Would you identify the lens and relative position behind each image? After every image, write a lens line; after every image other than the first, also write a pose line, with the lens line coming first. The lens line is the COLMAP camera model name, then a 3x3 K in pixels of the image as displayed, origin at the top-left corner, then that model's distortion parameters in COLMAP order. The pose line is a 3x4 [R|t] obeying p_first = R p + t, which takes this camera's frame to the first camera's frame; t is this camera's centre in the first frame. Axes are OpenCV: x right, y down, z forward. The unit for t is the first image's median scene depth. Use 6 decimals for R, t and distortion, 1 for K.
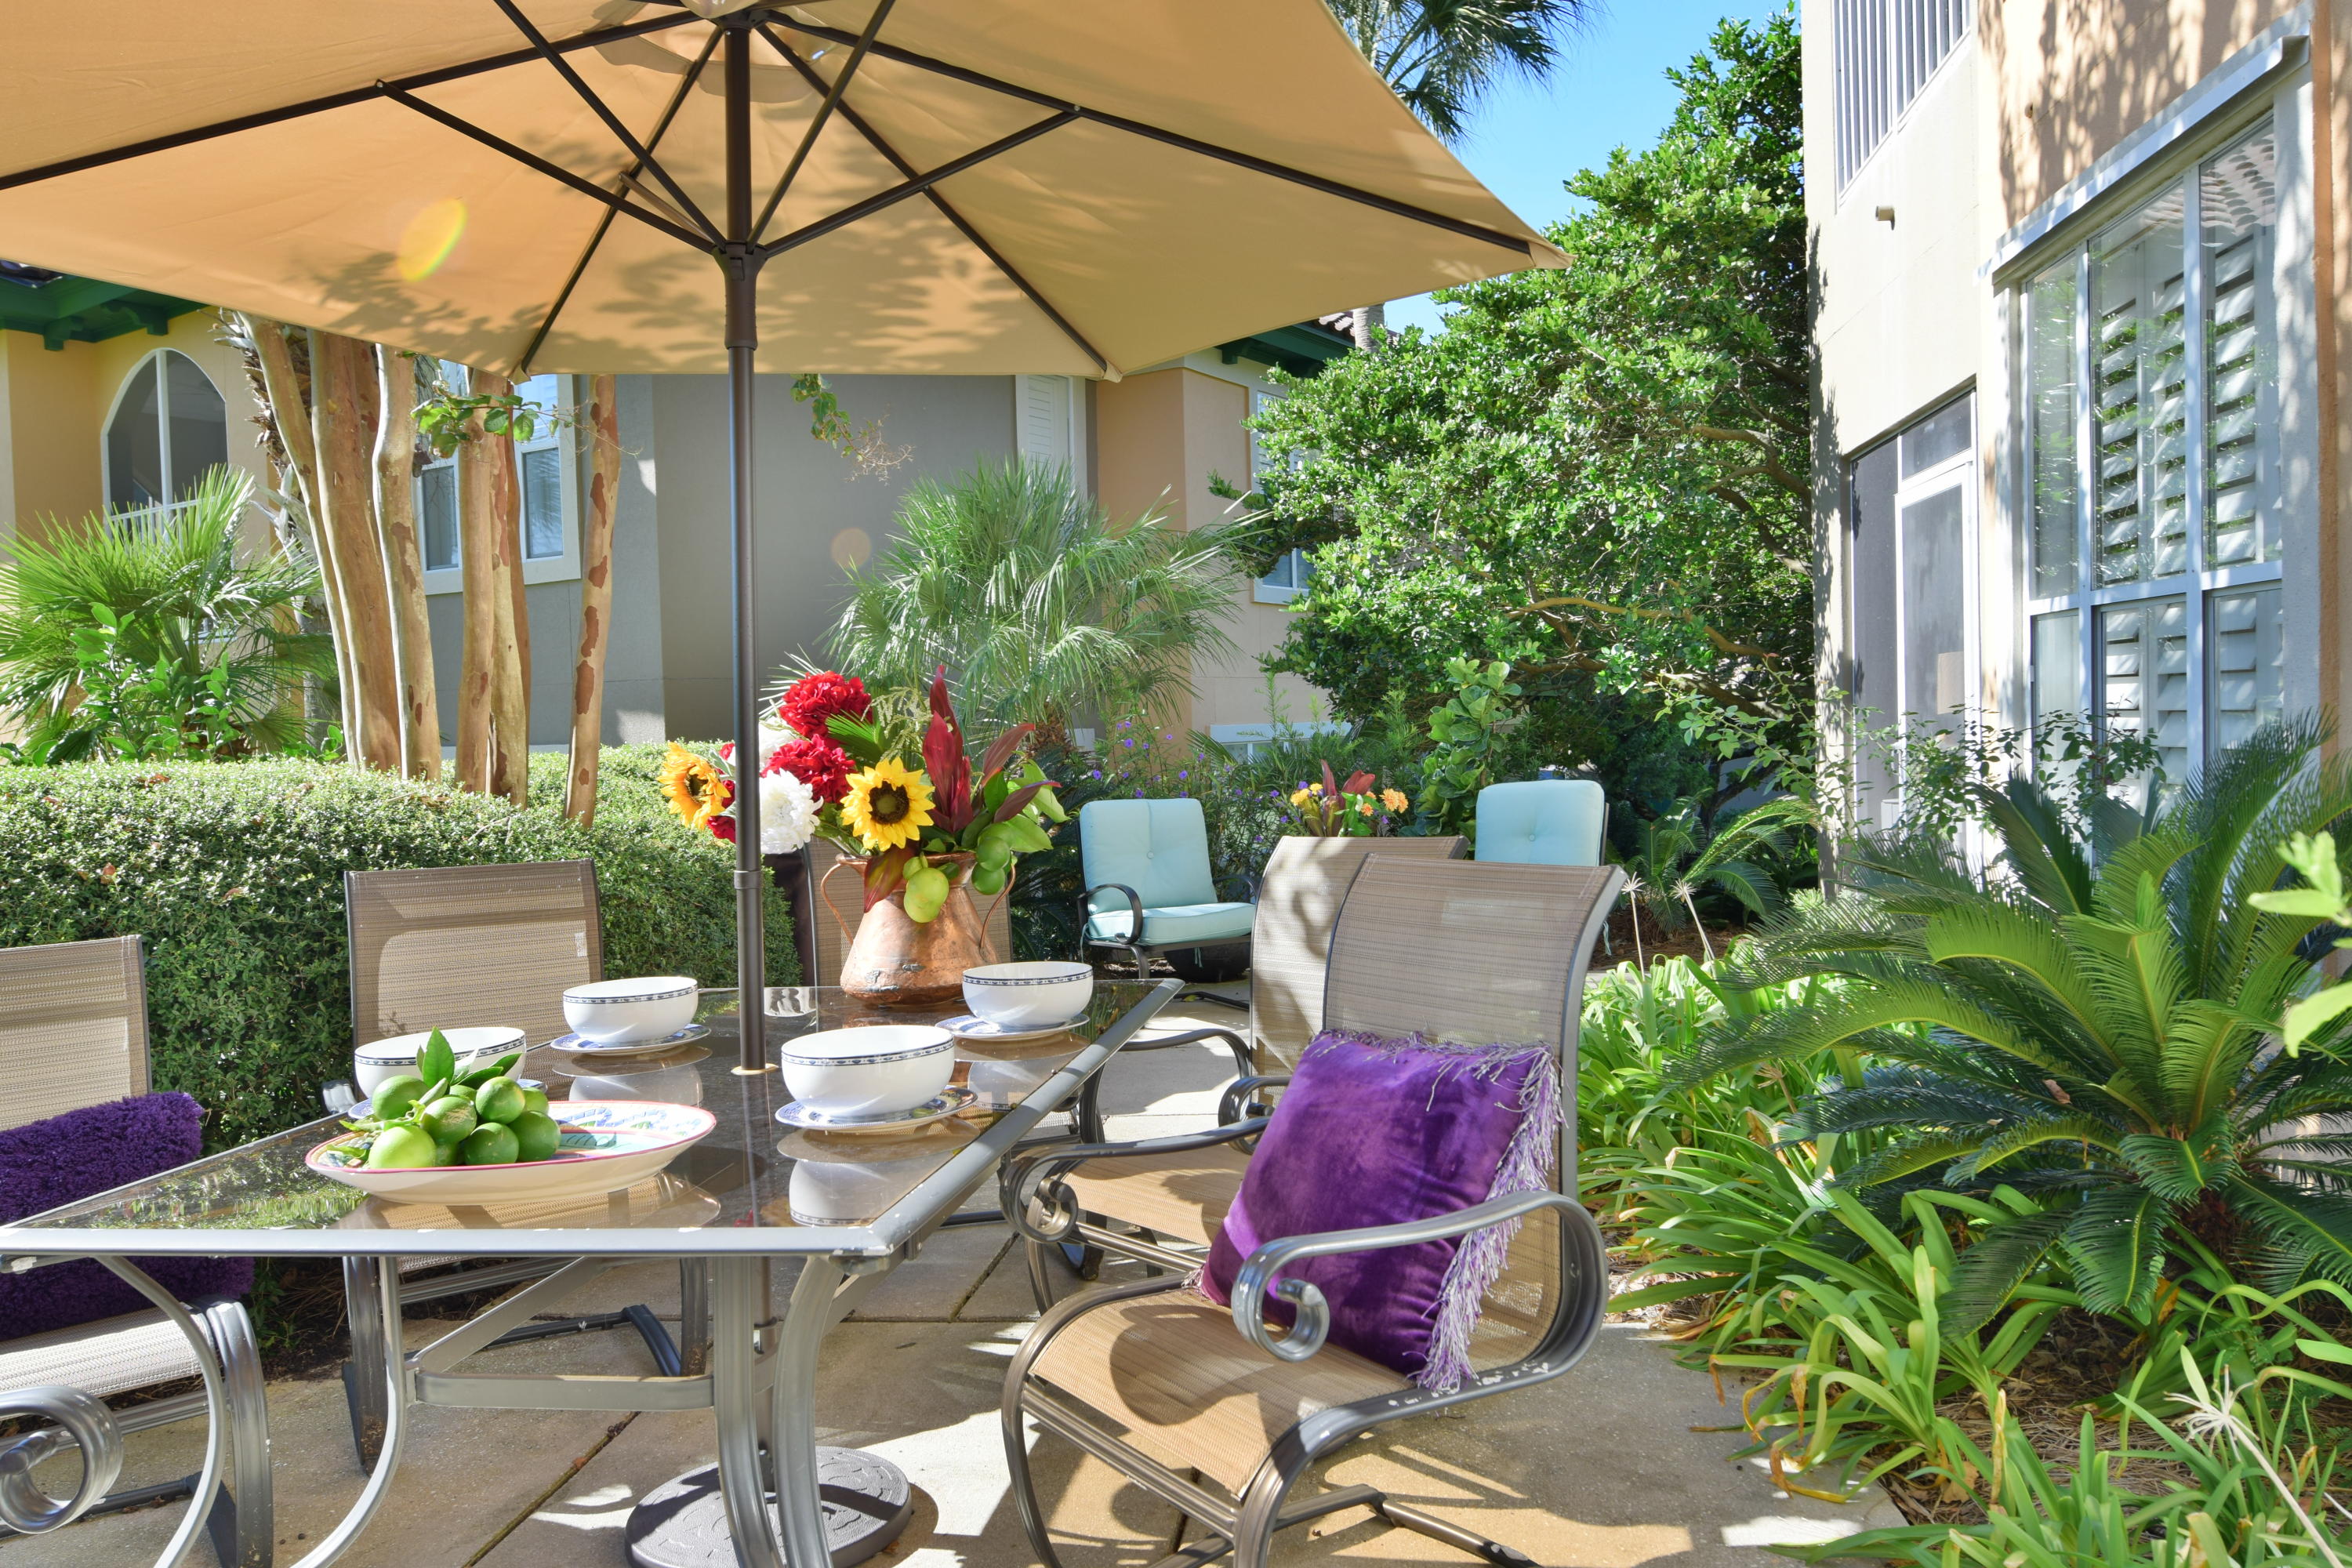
lens RADIAL K [[1697.9, 0, 1176.0], [0, 1697.9, 784.0], [0, 0, 1]] dist [0.004332, 0.001534]
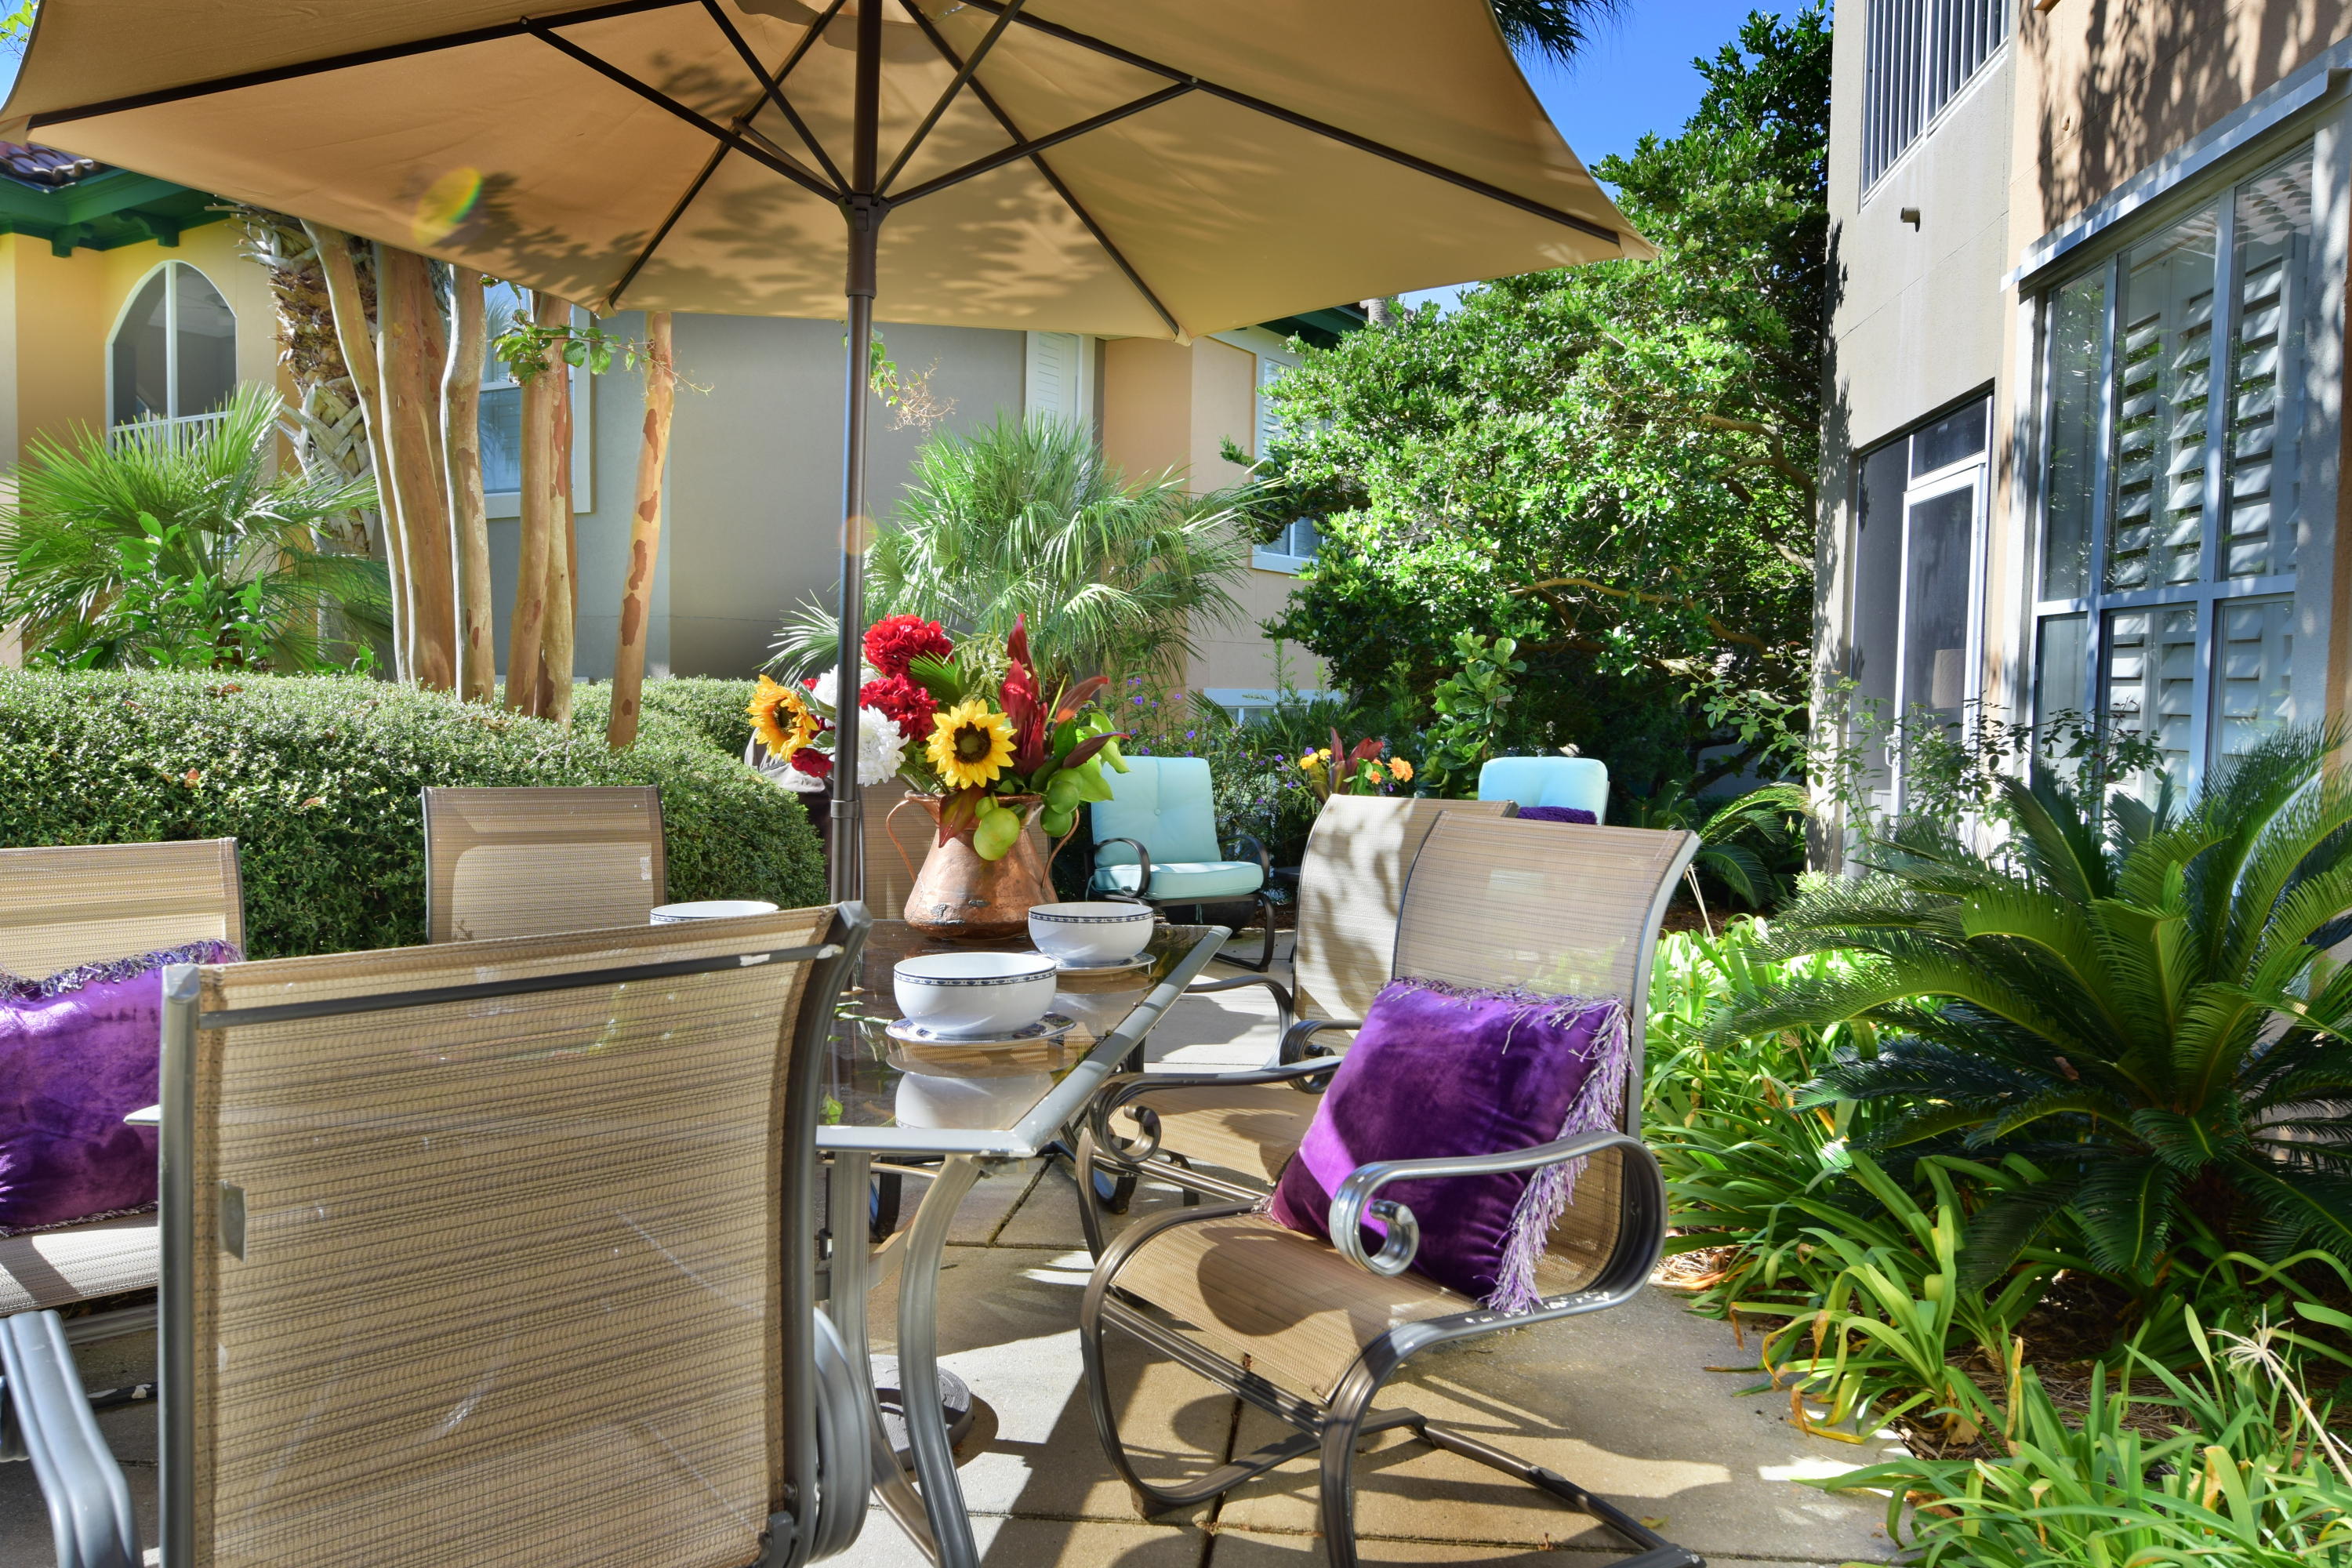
lens RADIAL K [[1693.5, 0, 1176.0], [0, 1693.5, 784.0], [0, 0, 1]] dist [0.004432, -0.000253]
pose [[0.998799, 0.045504, 0.018181, -0.021966], [-0.045884, 0.998725, 0.021057, 0.003081], [-0.017200, -0.021866, 0.999613, -0.013286]]
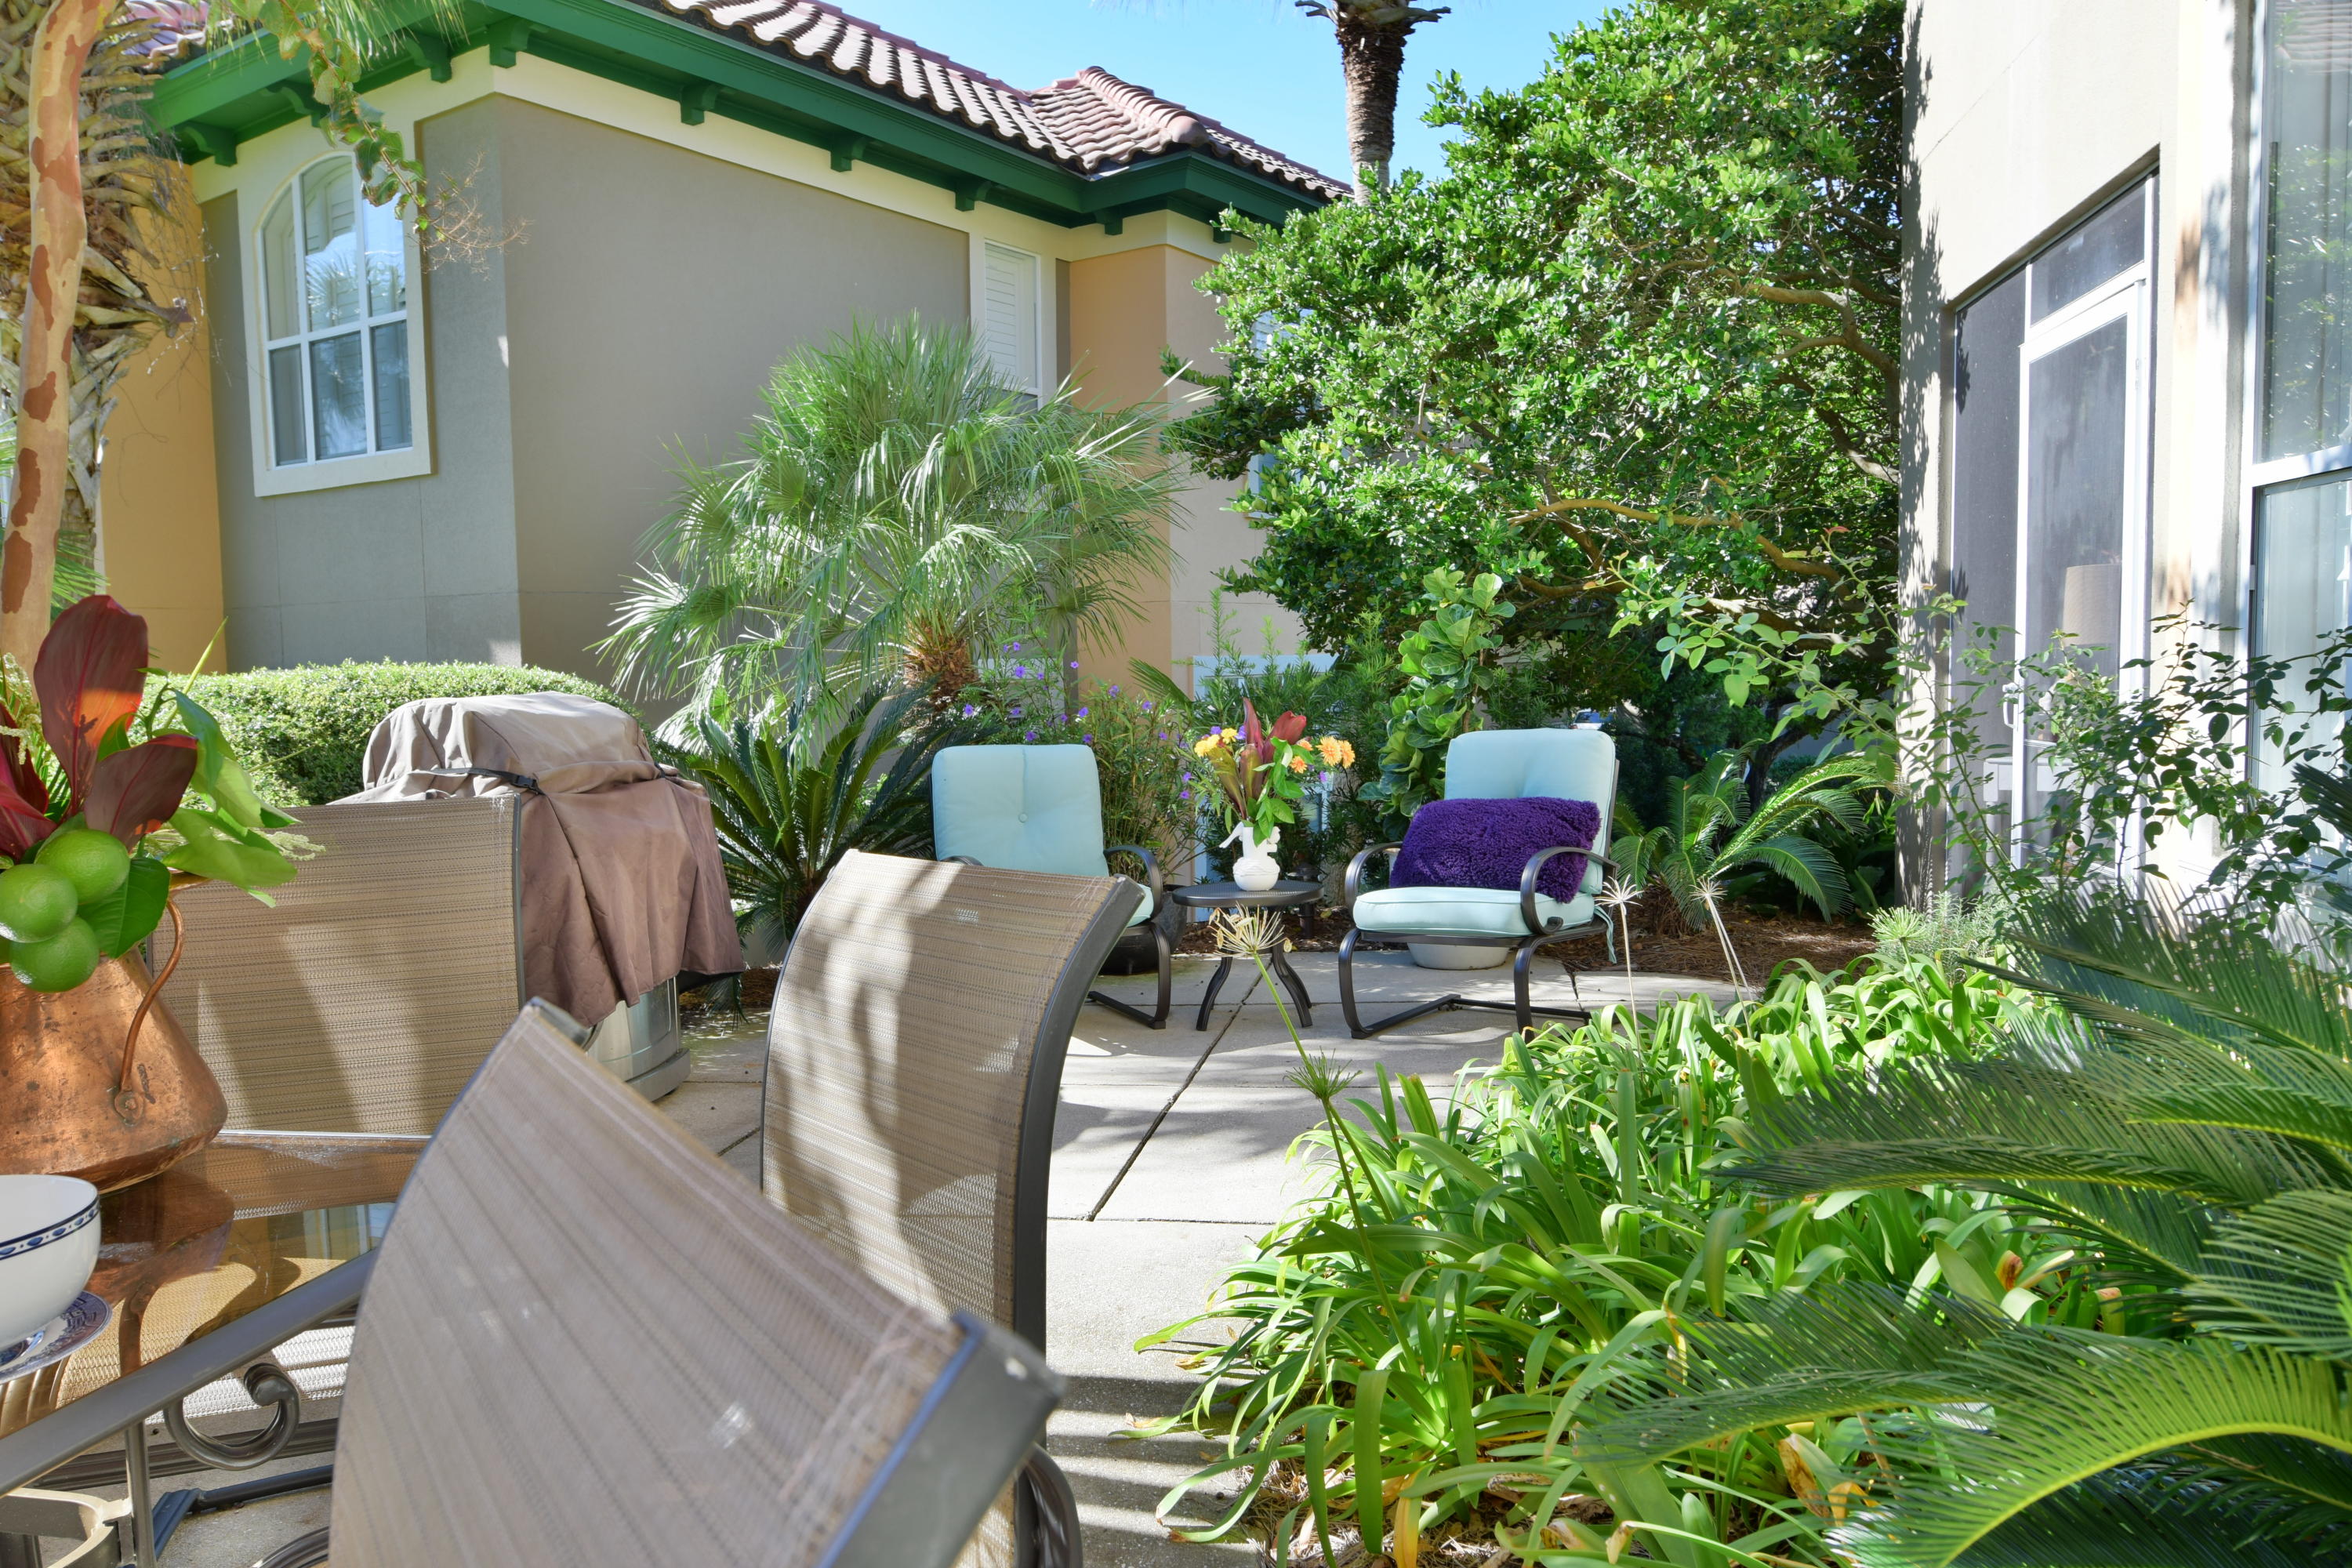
lens RADIAL K [[1693.5, 0, 1176.0], [0, 1693.5, 784.0], [0, 0, 1]] dist [0.004432, -0.000253]
pose [[0.999369, 0.013777, -0.032742, 0.075723], [-0.012525, 0.999194, 0.038132, -0.003600], [0.033241, -0.037698, 0.998736, 0.221780]]
